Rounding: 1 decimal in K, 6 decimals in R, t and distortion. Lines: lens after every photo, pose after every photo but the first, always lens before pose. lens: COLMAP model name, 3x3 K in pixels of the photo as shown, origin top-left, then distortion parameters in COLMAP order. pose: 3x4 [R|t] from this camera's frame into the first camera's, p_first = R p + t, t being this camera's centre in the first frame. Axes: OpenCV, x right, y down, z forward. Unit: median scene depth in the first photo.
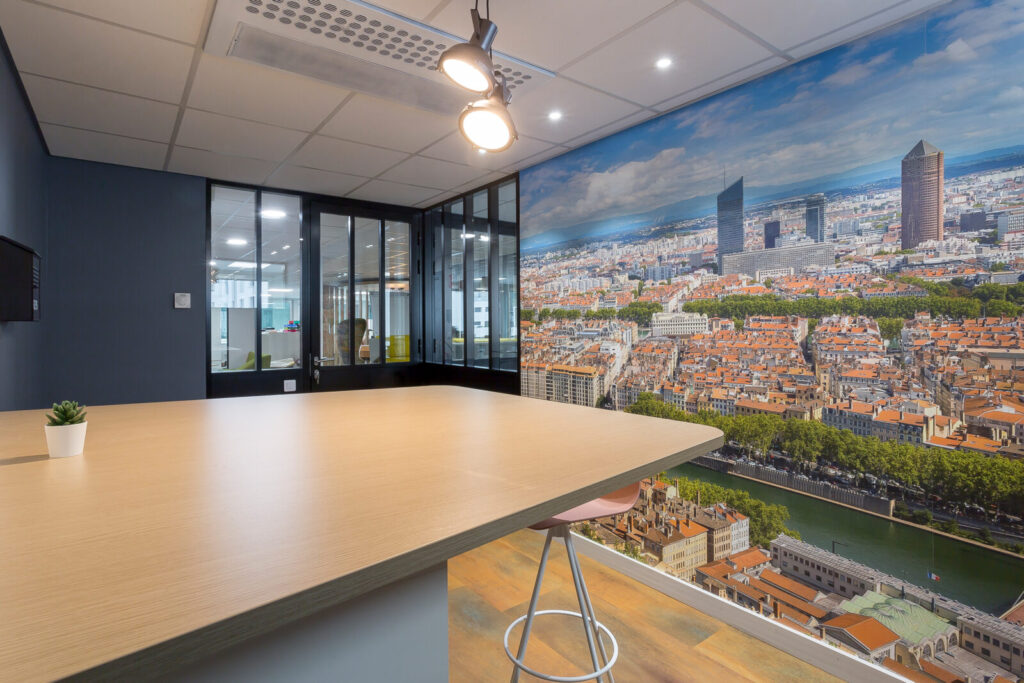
lens RADIAL K [[514.9, 0, 503.2], [0, 514.9, 340.3], [0, 0, 1]] dist [0.001866, 0.003076]
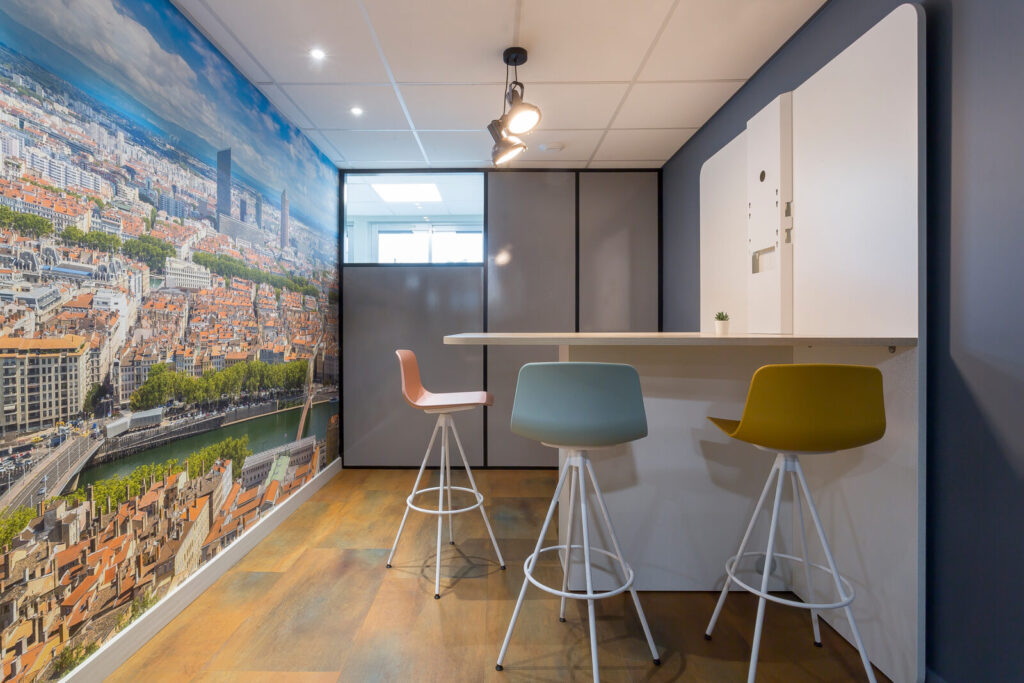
lens RADIAL K [[514.9, 0, 506.1], [0, 514.9, 331.1], [0, 0, 1]] dist [0.001866, 0.003076]
pose [[-0.802319, -0.002406, 0.596890, -0.561980], [0.012031, 0.999724, 0.020202, 0.047157], [-0.596774, 0.023390, -0.802069, 1.318196]]
